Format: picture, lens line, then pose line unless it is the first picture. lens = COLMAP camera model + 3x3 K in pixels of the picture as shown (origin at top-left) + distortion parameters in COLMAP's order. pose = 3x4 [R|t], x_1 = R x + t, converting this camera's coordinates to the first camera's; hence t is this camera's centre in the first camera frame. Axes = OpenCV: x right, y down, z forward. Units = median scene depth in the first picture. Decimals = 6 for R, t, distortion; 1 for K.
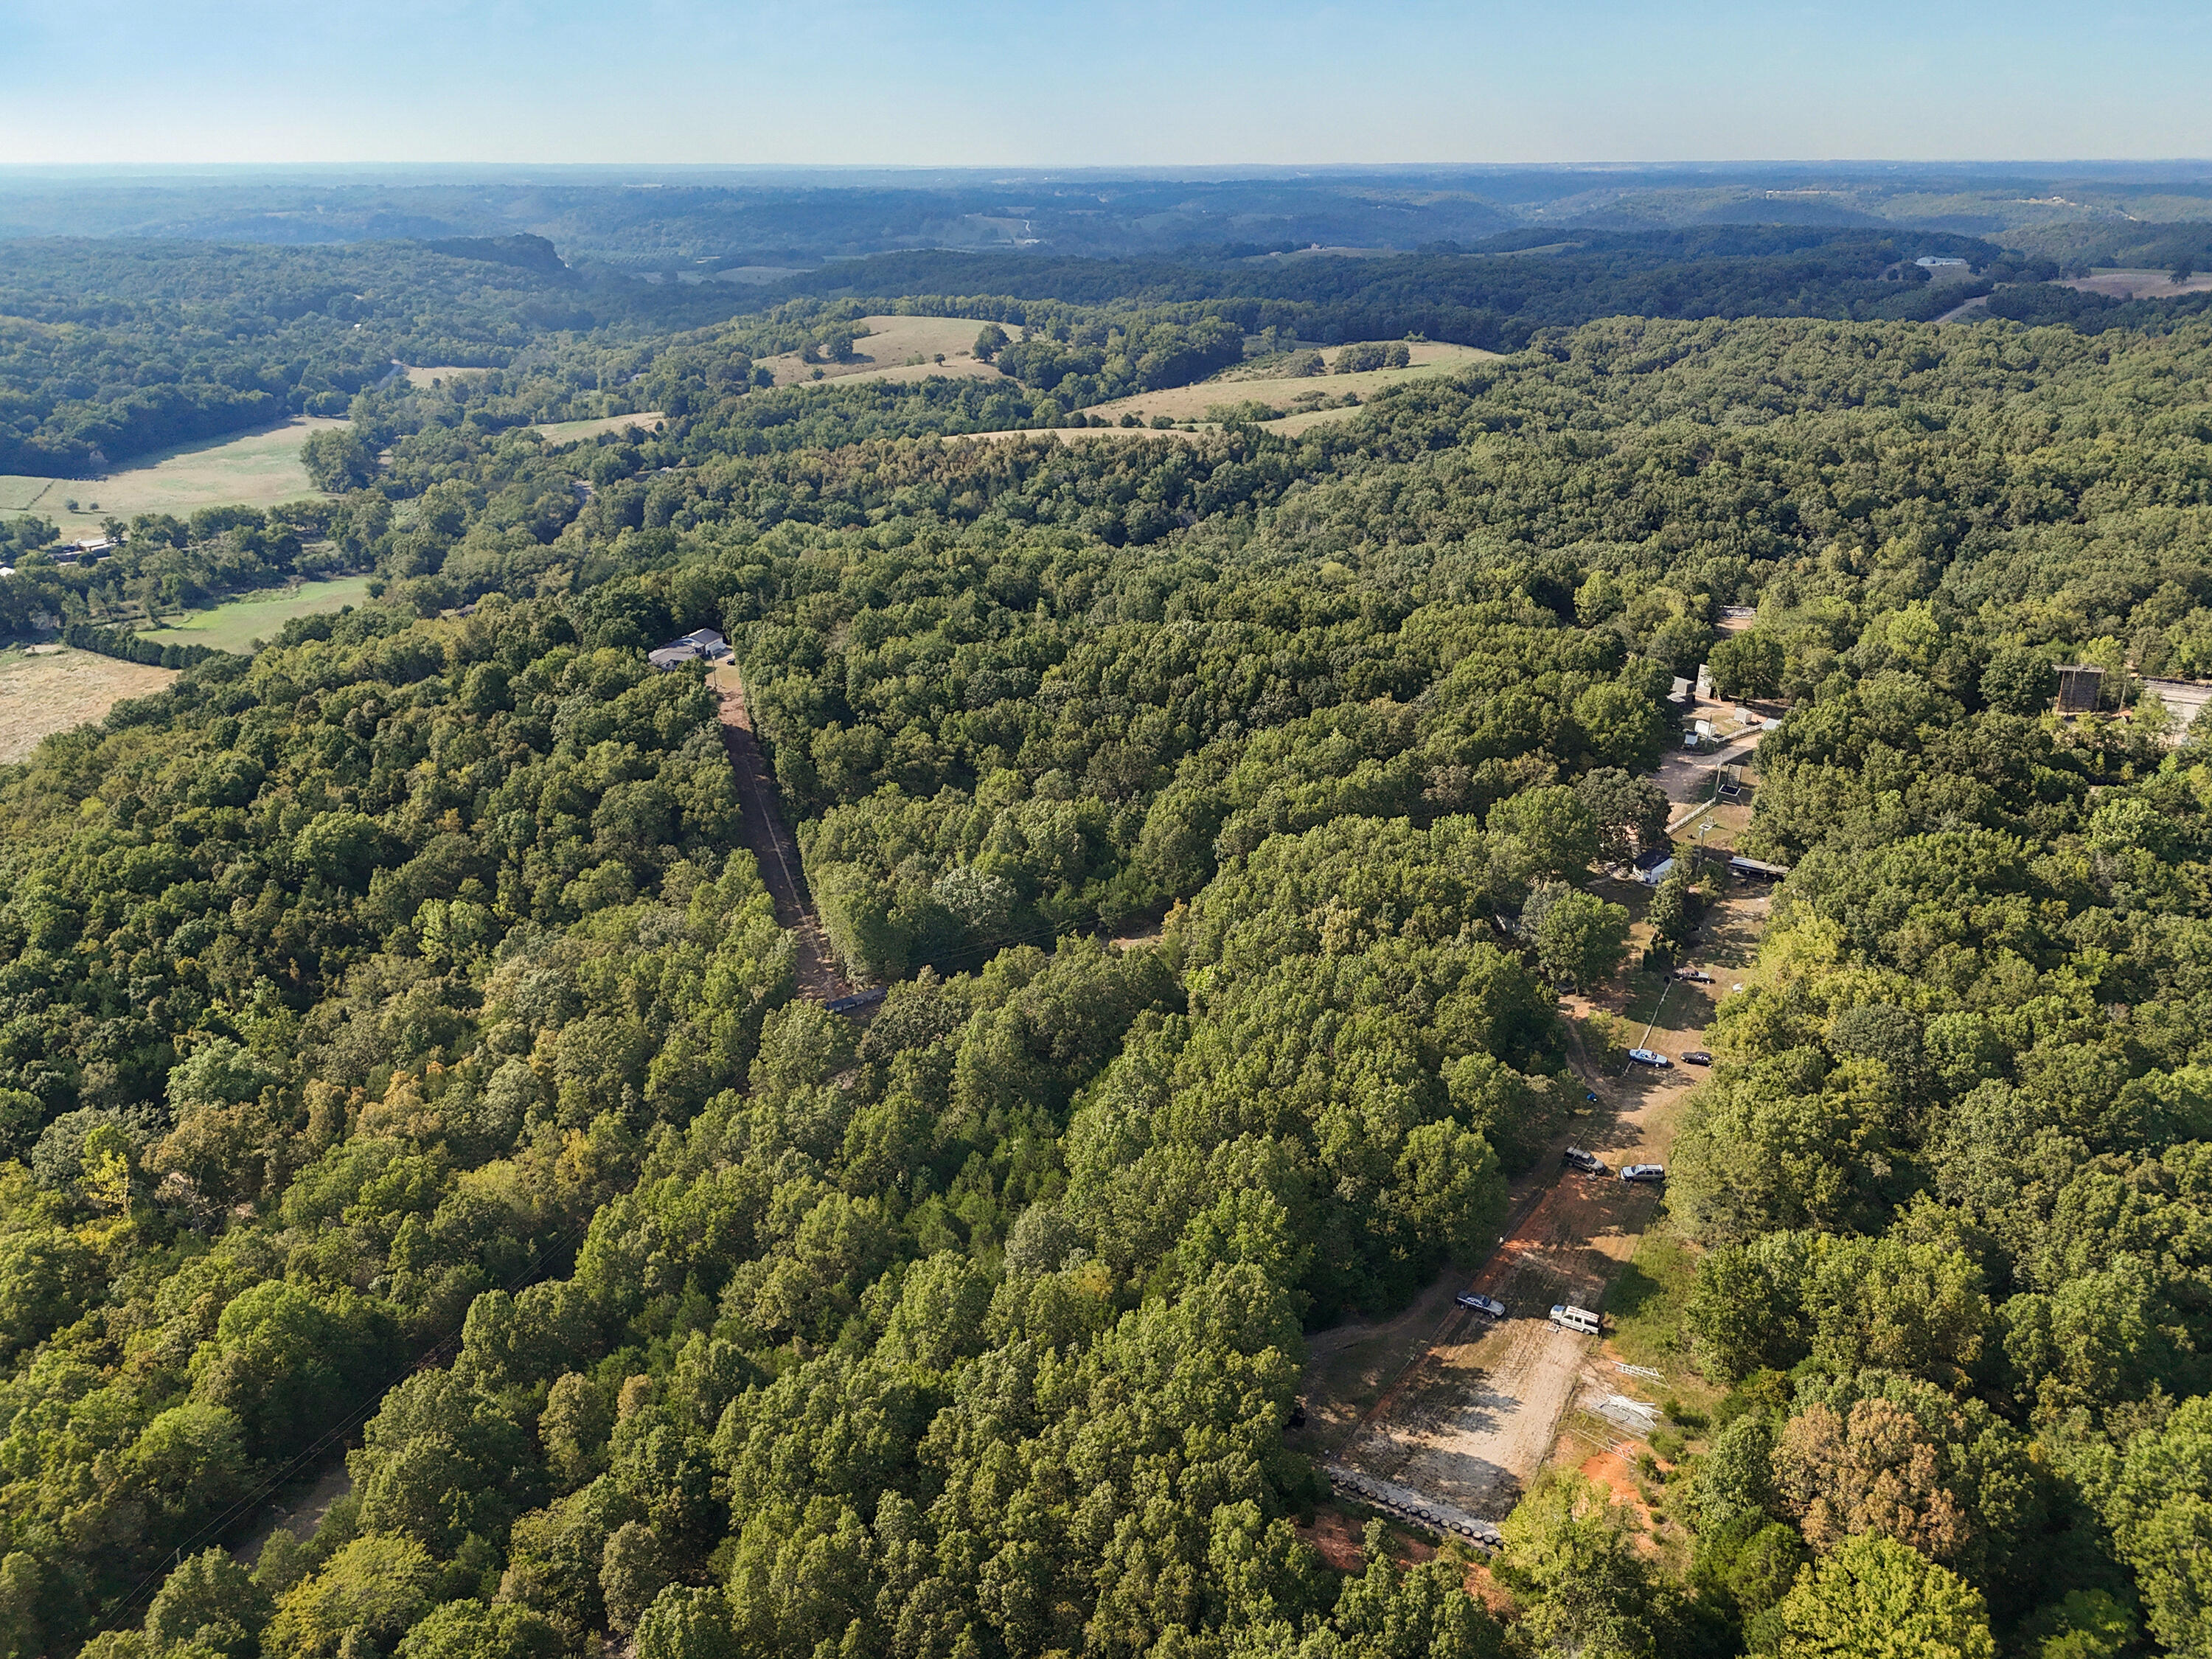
lens RADIAL K [[1649.5, 0, 1106.5], [0, 1649.5, 828.8], [0, 0, 1]] dist [0.057368, -0.057813]
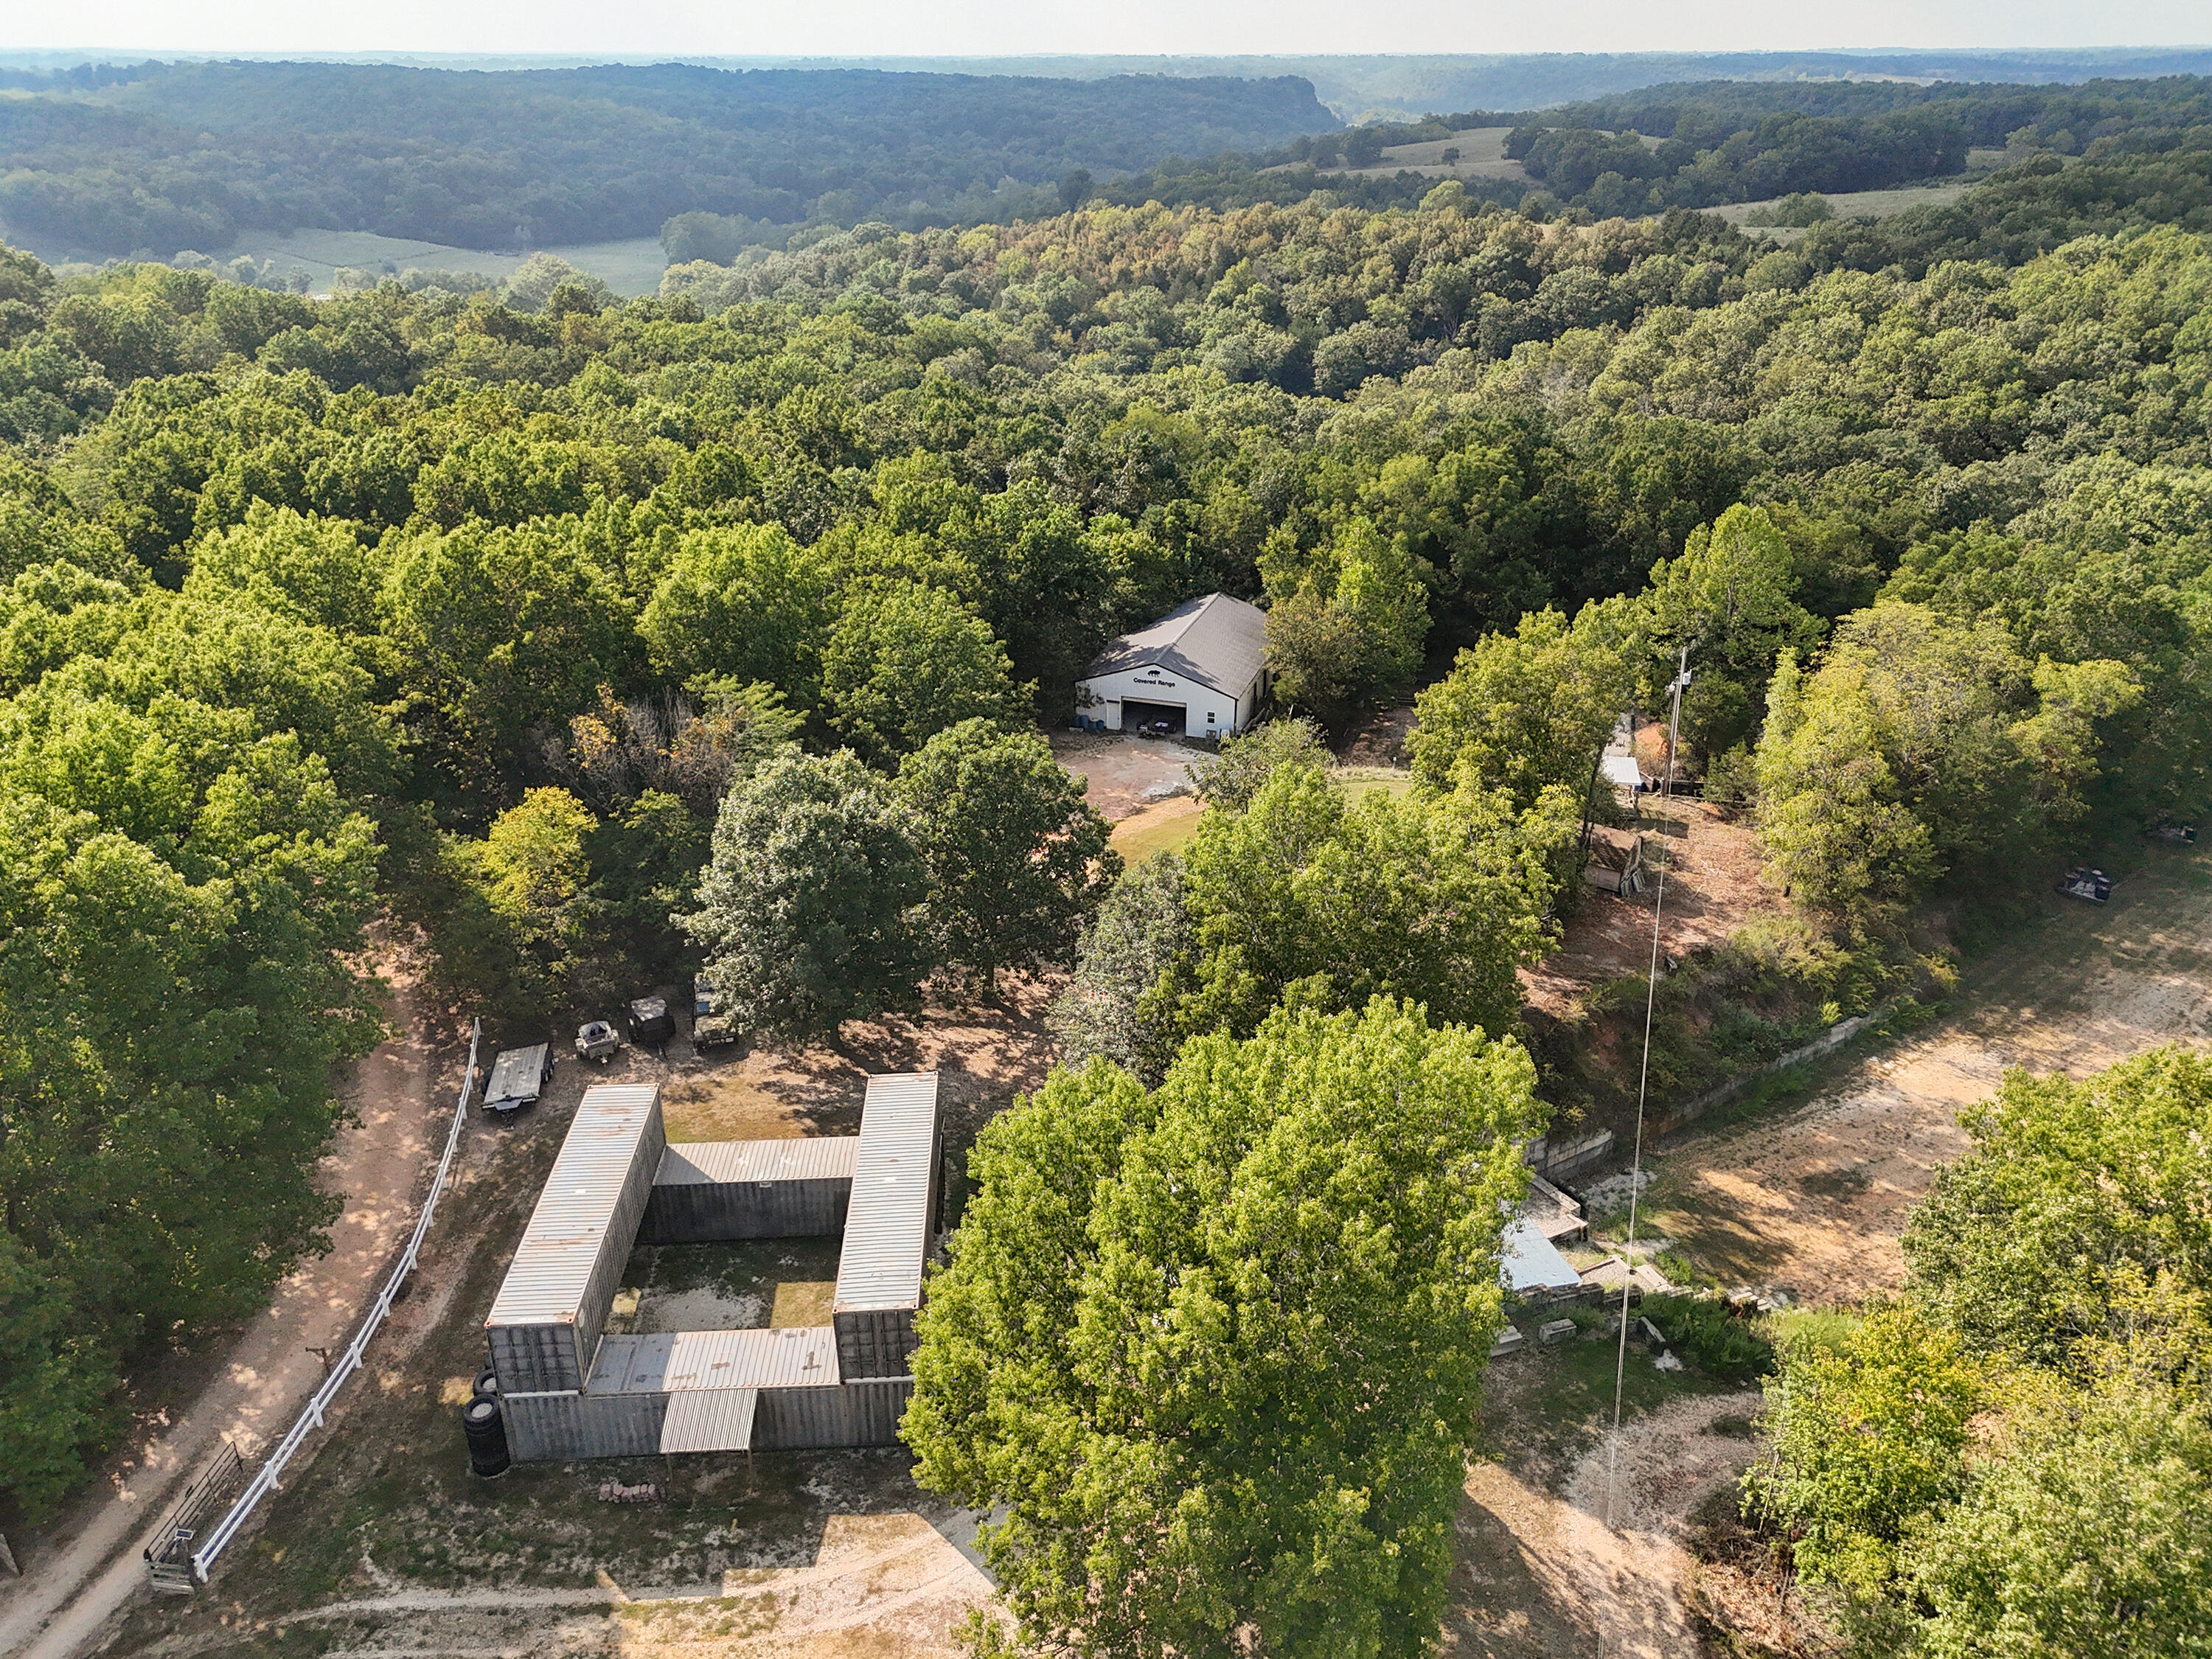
lens RADIAL K [[1649.5, 0, 1113.2], [0, 1649.5, 820.8], [0, 0, 1]] dist [0.057368, -0.057813]
pose [[0.866346, 0.209021, -0.453603, 0.267096], [-0.187038, 0.977903, 0.093391, -0.089740], [0.463100, 0.003932, 0.886297, 0.572926]]
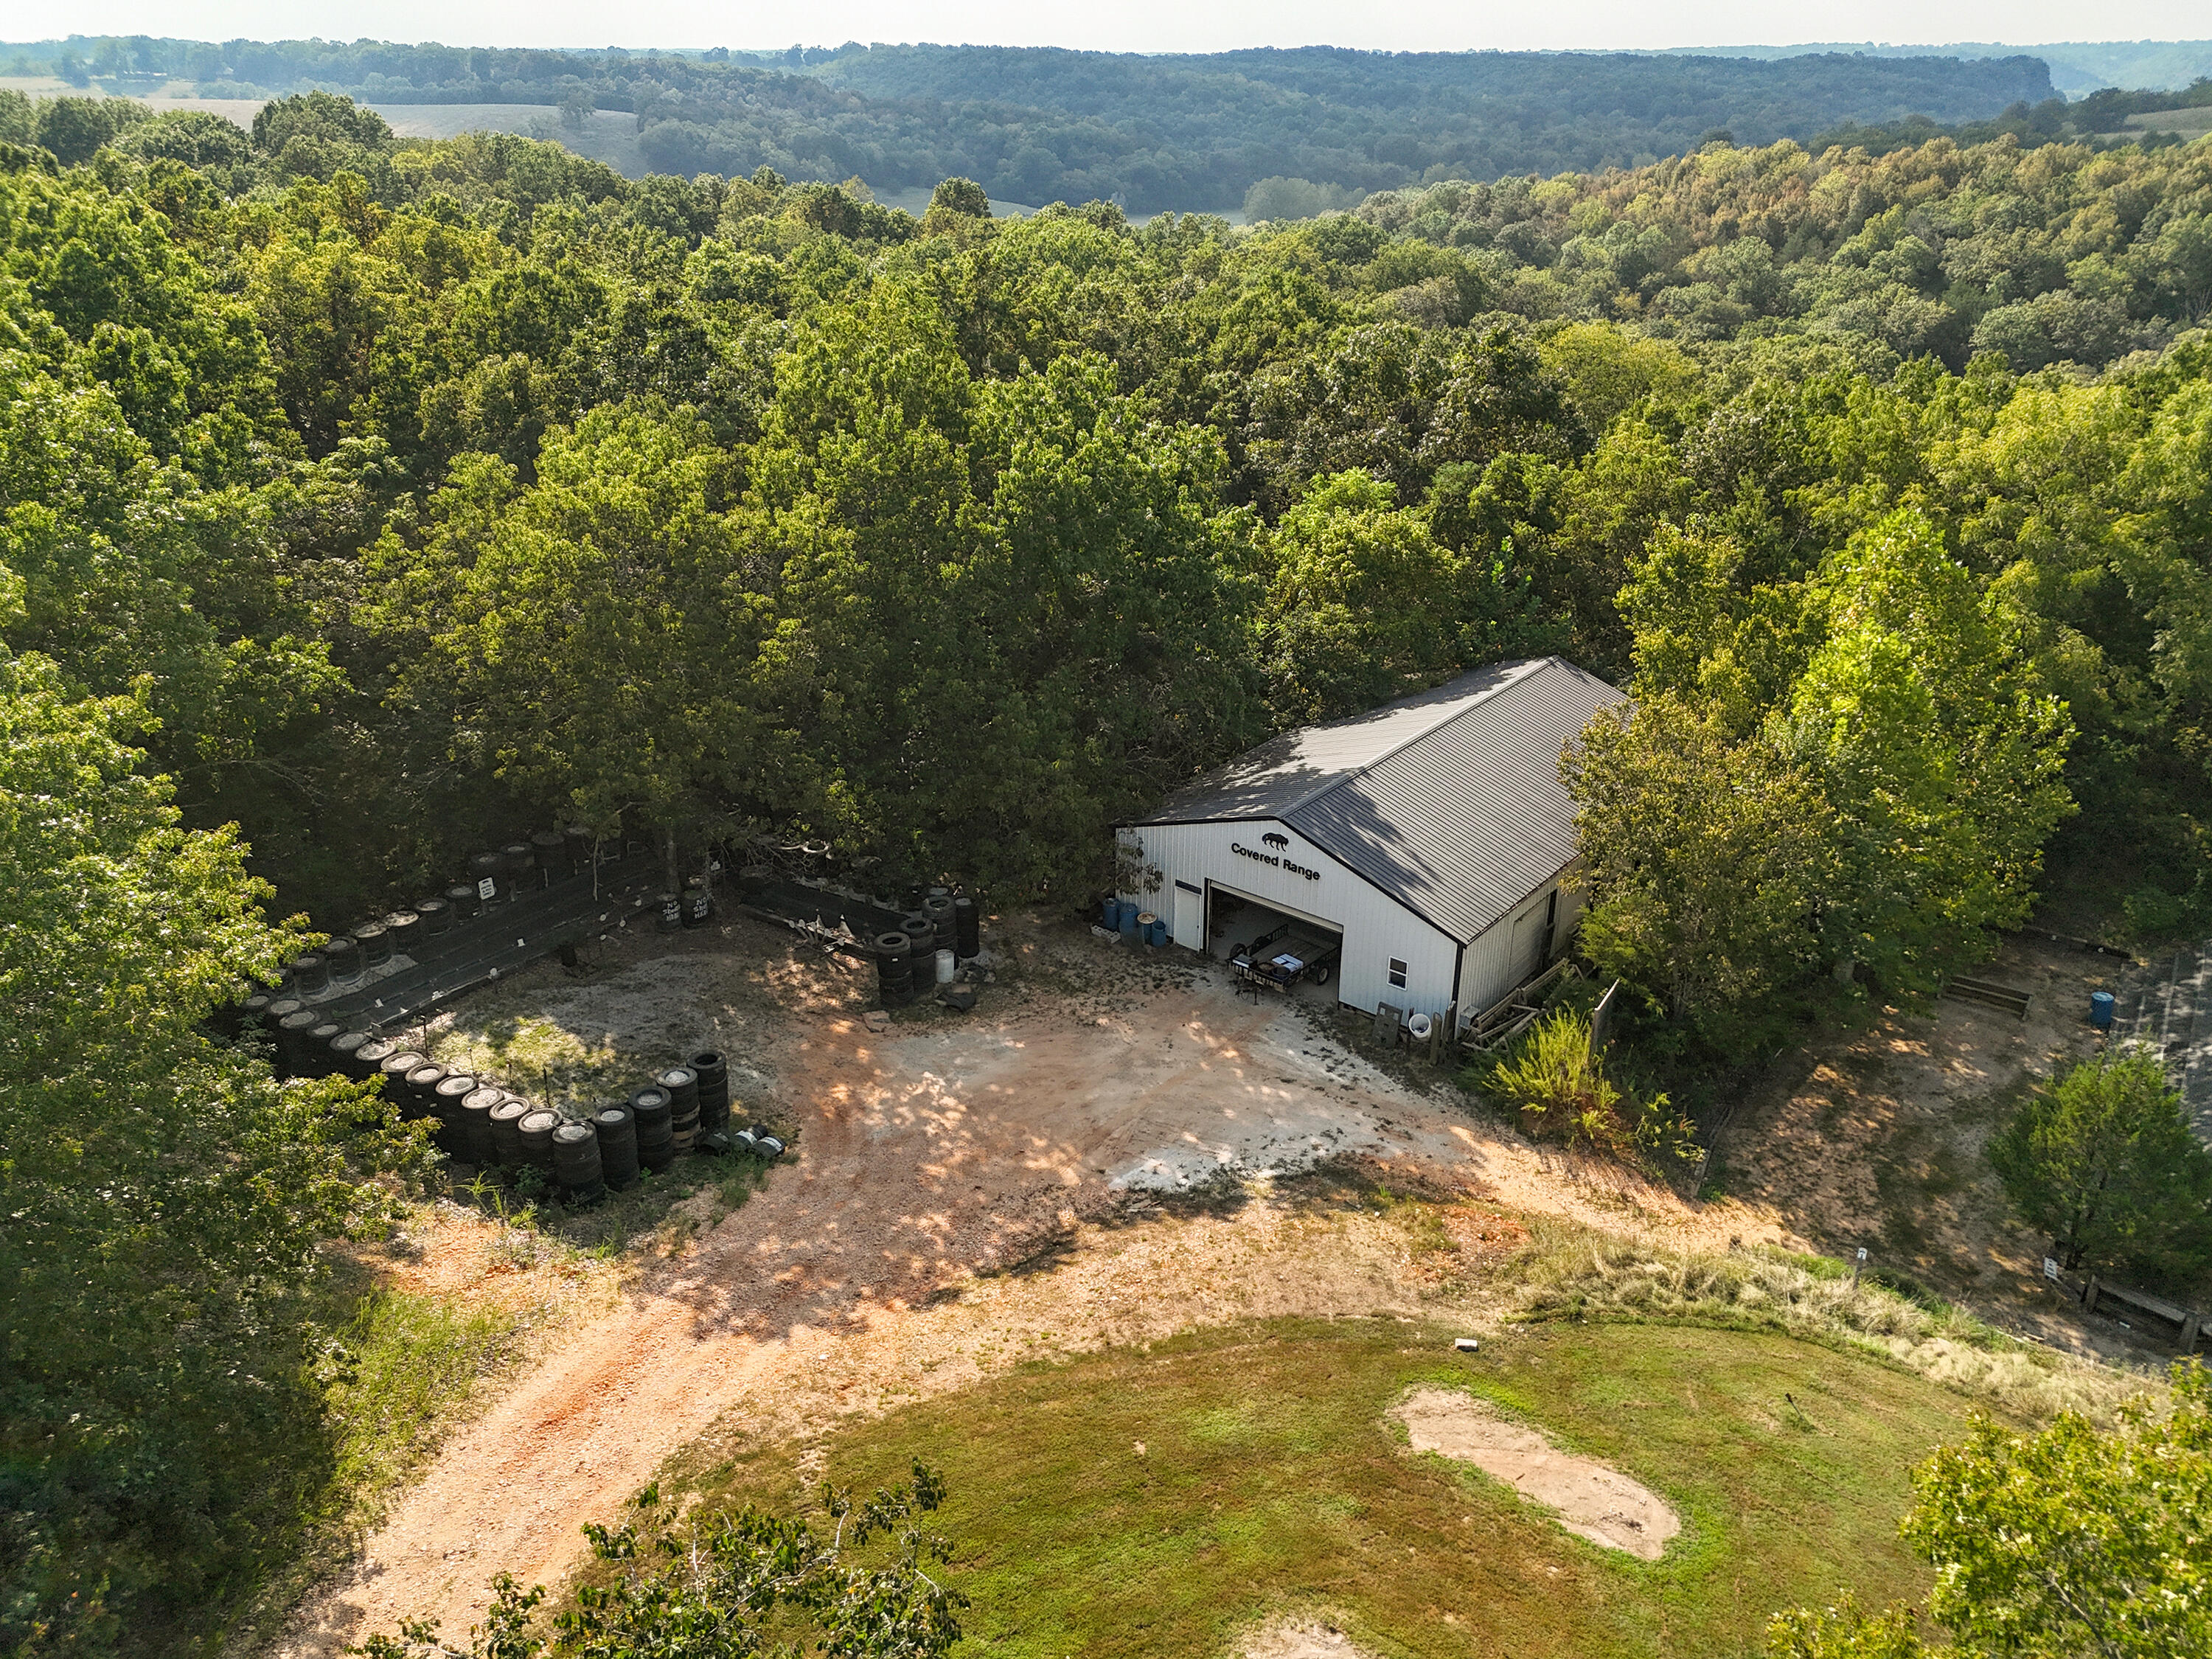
lens RADIAL K [[1649.5, 0, 1113.0], [0, 1649.5, 826.1], [0, 0, 1]] dist [0.057368, -0.057813]
pose [[0.631506, 0.325856, -0.703575, 0.229172], [-0.290165, 0.940788, 0.175277, -0.102155], [0.719030, 0.093464, 0.688666, 0.690050]]
